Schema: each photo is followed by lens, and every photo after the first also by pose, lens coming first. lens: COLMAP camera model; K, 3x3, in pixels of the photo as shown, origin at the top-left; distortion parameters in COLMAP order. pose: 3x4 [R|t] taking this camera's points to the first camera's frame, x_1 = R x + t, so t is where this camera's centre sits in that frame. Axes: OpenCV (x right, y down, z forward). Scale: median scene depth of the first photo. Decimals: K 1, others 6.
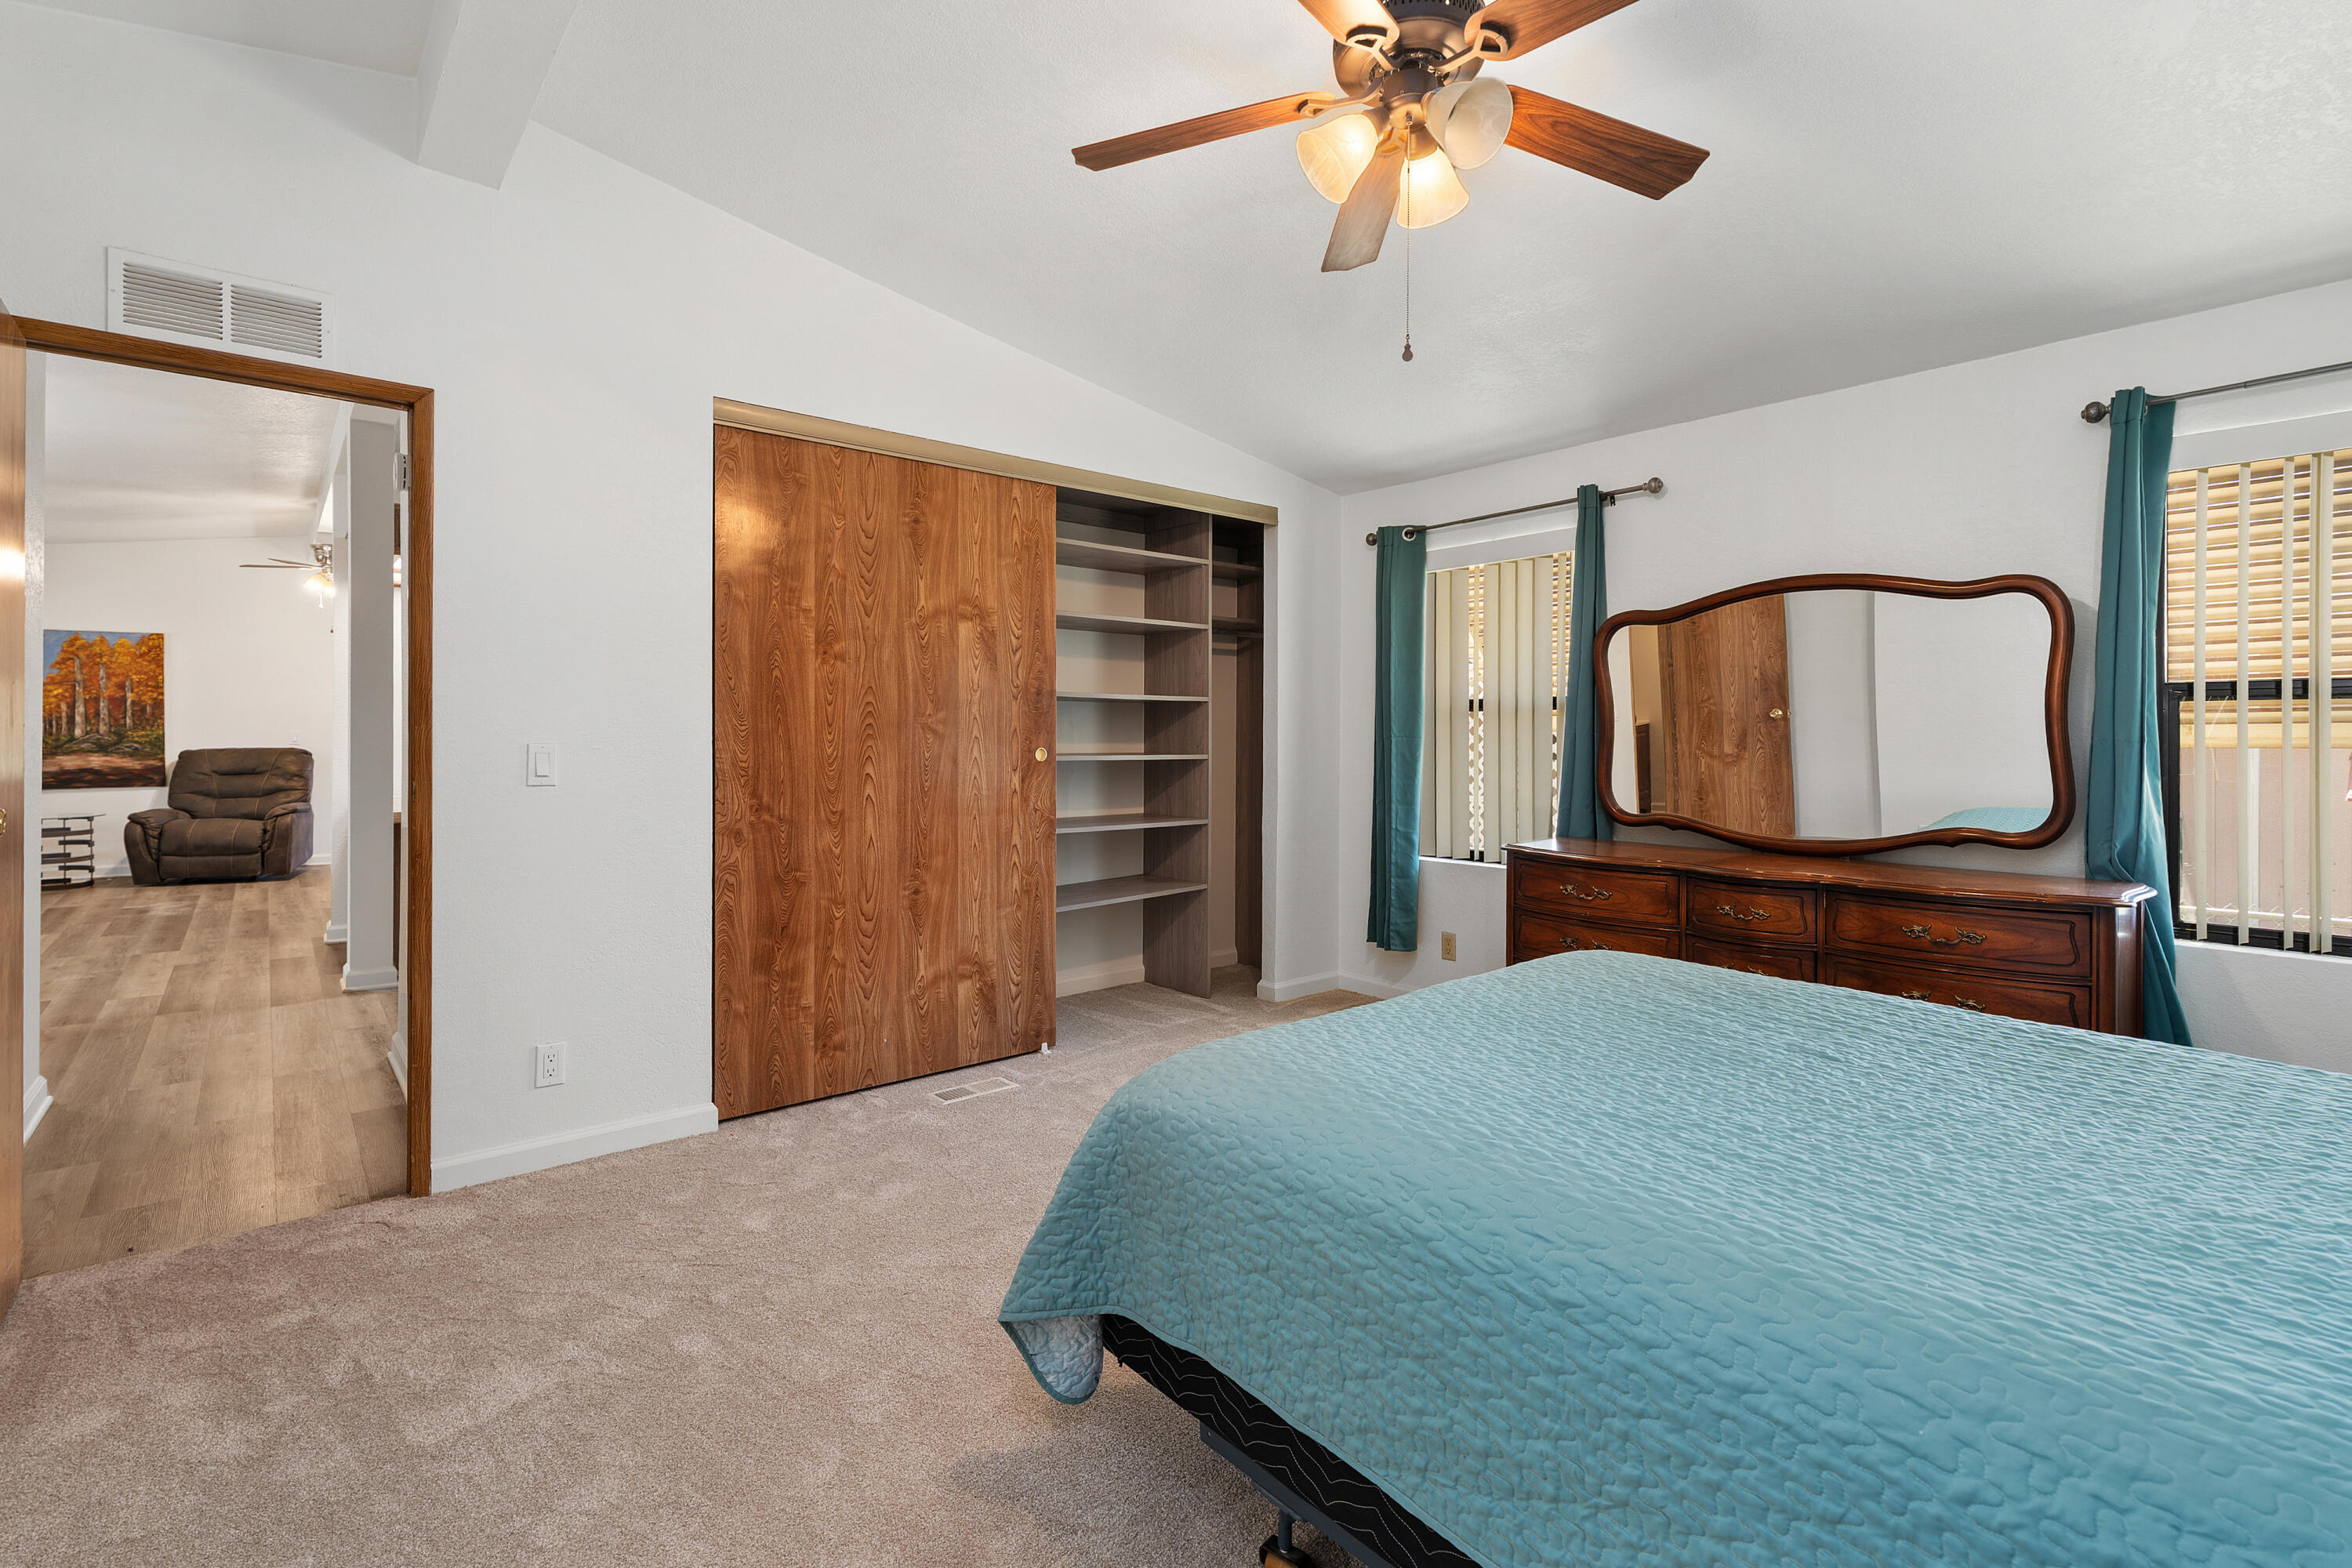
lens RADIAL K [[1071.8, 0, 1174.4], [0, 1071.8, 738.4], [0, 0, 1]] dist [-0.004619, 0.001707]
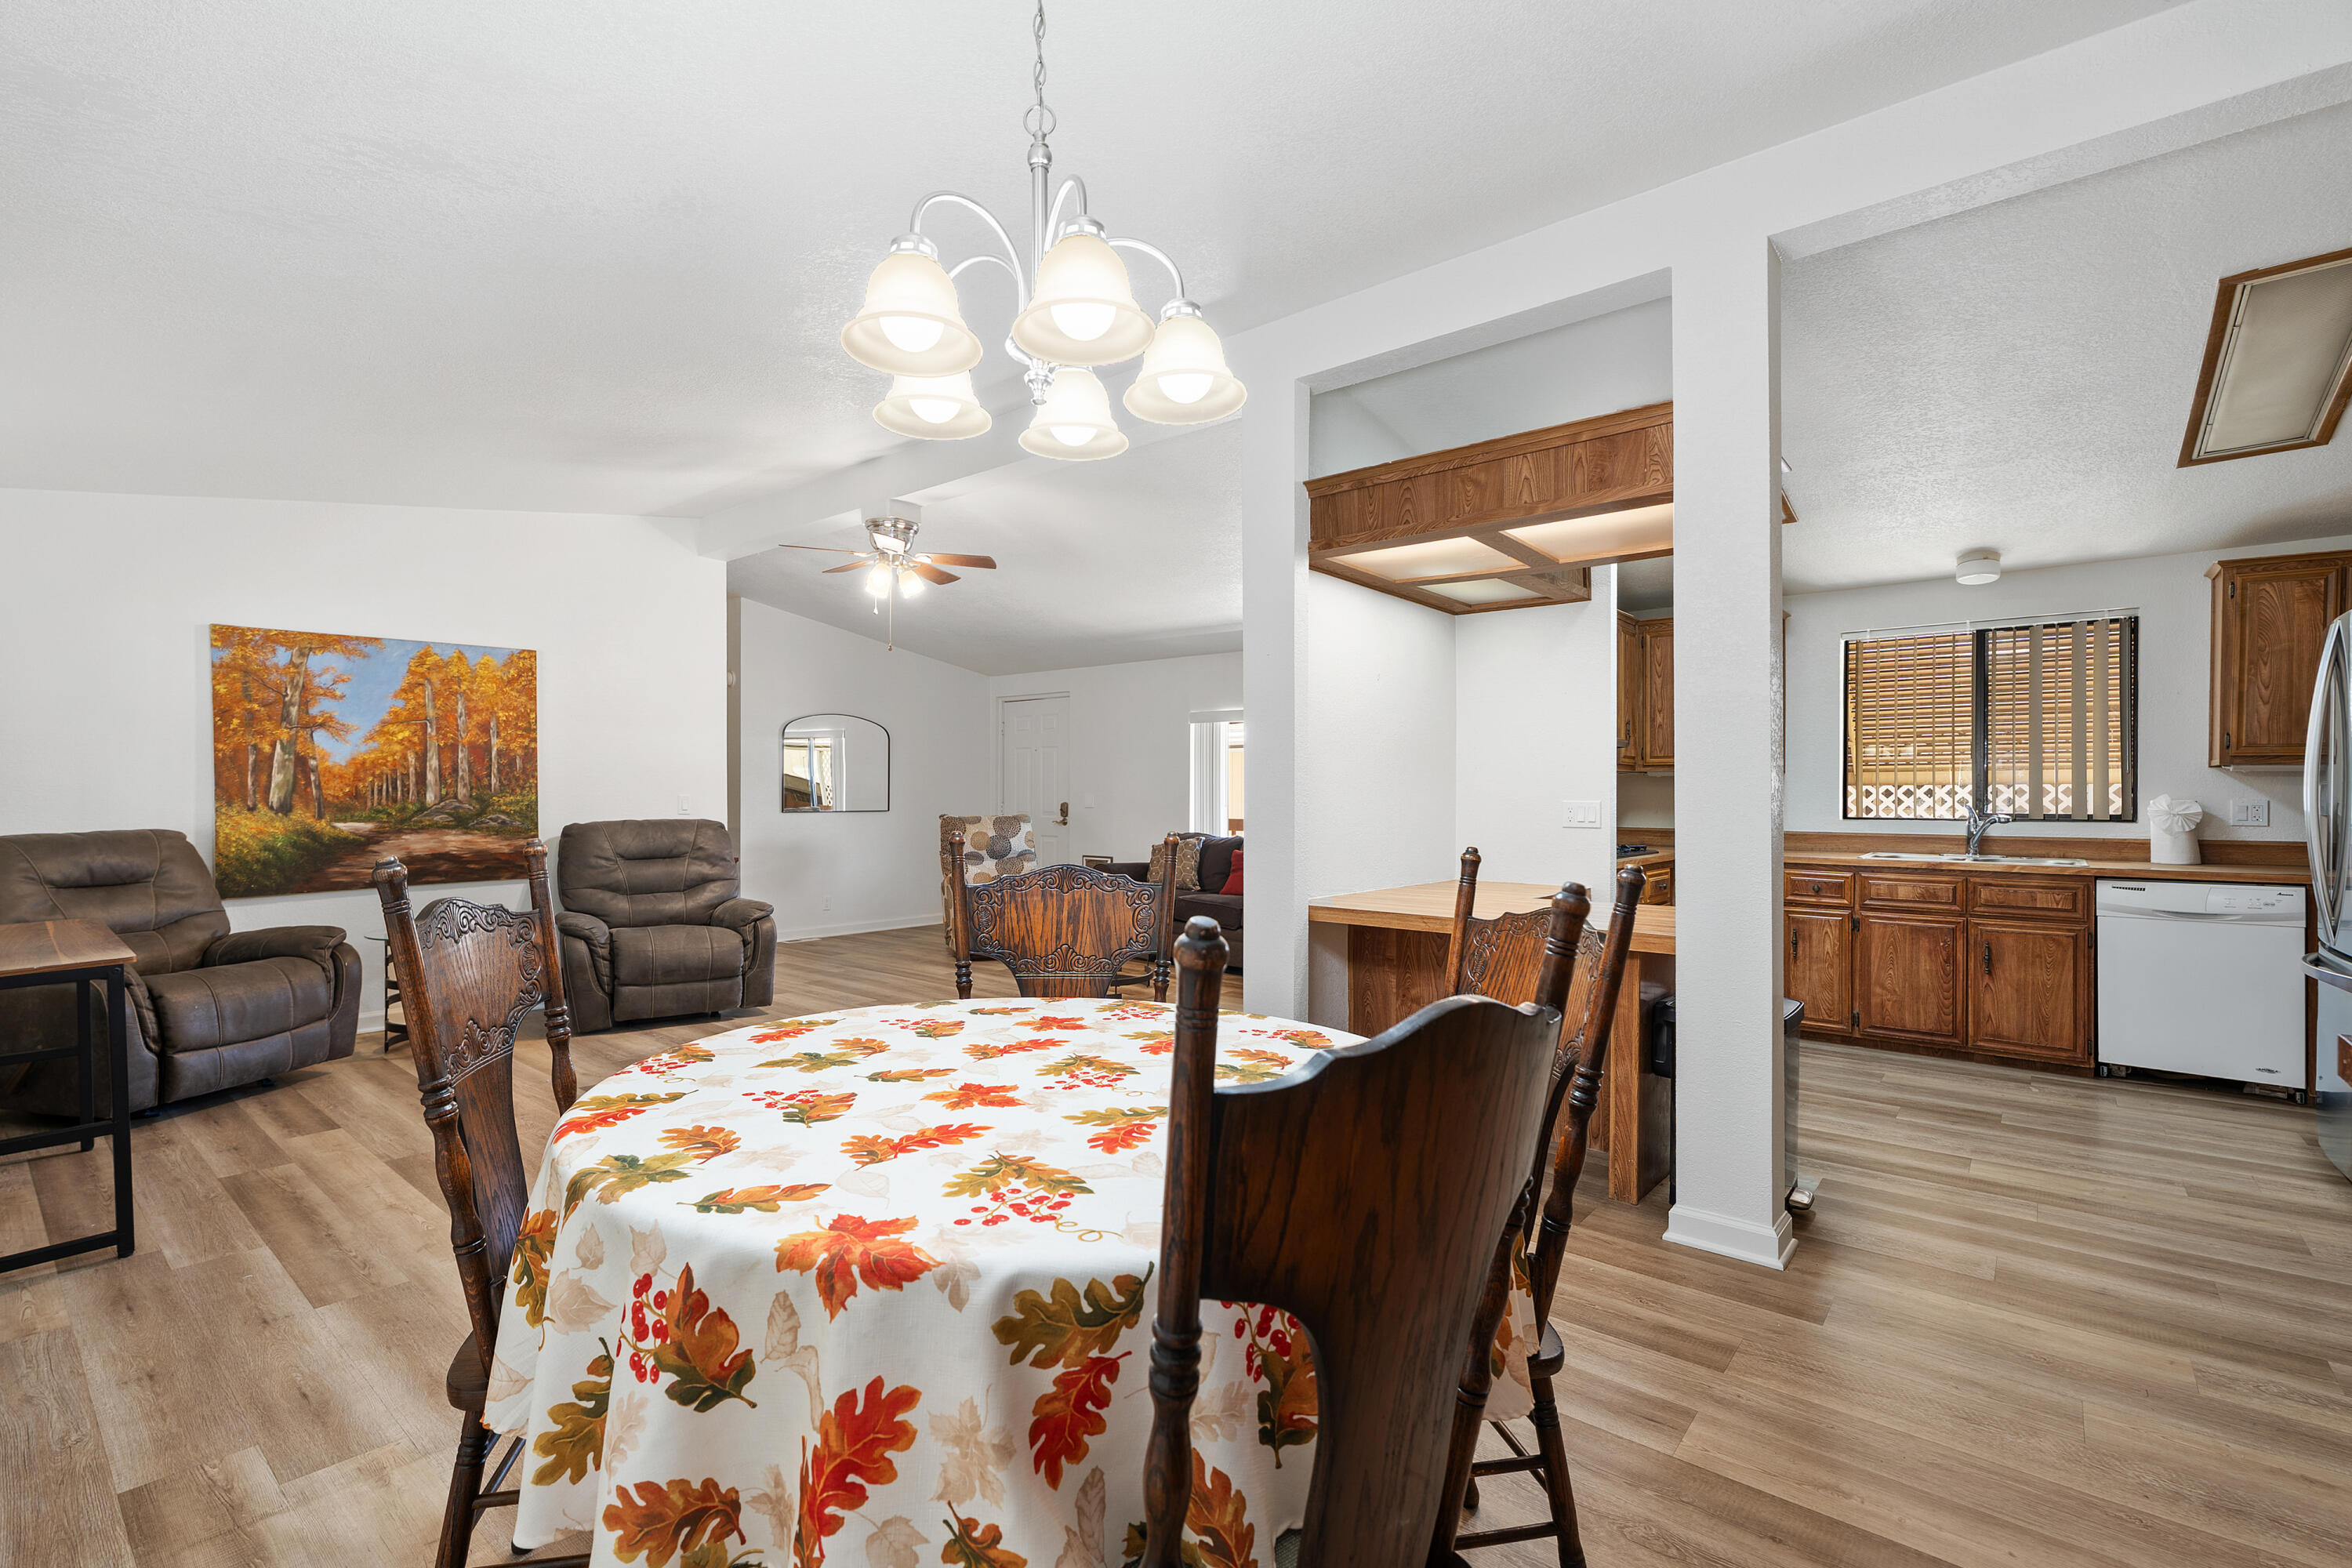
lens RADIAL K [[1071.8, 0, 1206.1], [0, 1071.8, 799.7], [0, 0, 1]] dist [-0.004619, 0.001707]
pose [[0.982985, 0.000612, 0.183683, -0.671546], [-0.001447, 0.999989, 0.004411, -0.008089], [-0.183679, -0.004602, 0.982976, 0.270325]]
